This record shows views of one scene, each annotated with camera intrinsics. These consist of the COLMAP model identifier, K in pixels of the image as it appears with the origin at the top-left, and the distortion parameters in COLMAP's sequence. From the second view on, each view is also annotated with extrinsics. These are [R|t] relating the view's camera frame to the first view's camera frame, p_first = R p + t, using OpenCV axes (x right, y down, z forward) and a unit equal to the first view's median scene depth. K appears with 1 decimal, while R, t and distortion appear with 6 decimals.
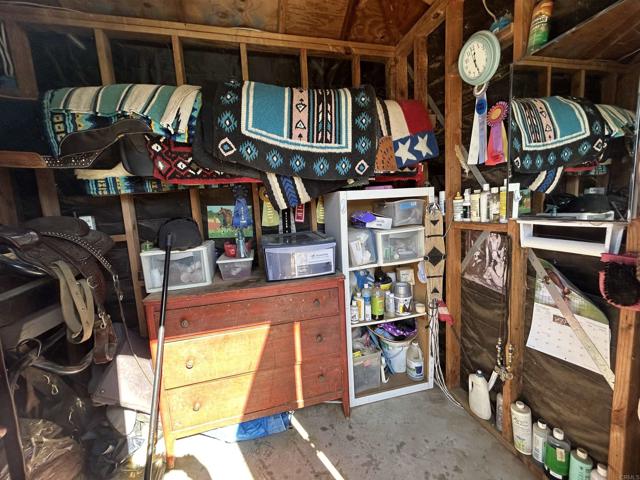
lens RADIAL K [[257.2, 0, 320.0], [0, 257.2, 240.0], [0, 0, 1]] dist [0.000657, 0.000333]
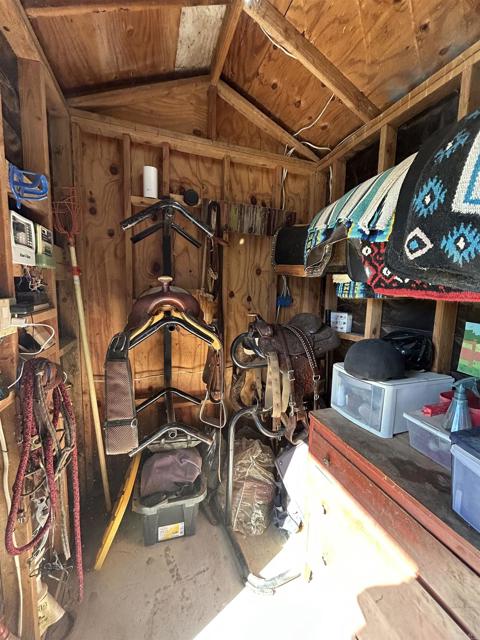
lens RADIAL K [[257.2, 0, 240.0], [0, 257.2, 320.0], [0, 0, 1]] dist [0.000657, 0.000333]
pose [[0.083391, 0.176310, -0.980796, 0.191580], [-0.158076, 0.974103, 0.161666, -0.217989], [0.983899, 0.141559, 0.109102, 0.552439]]
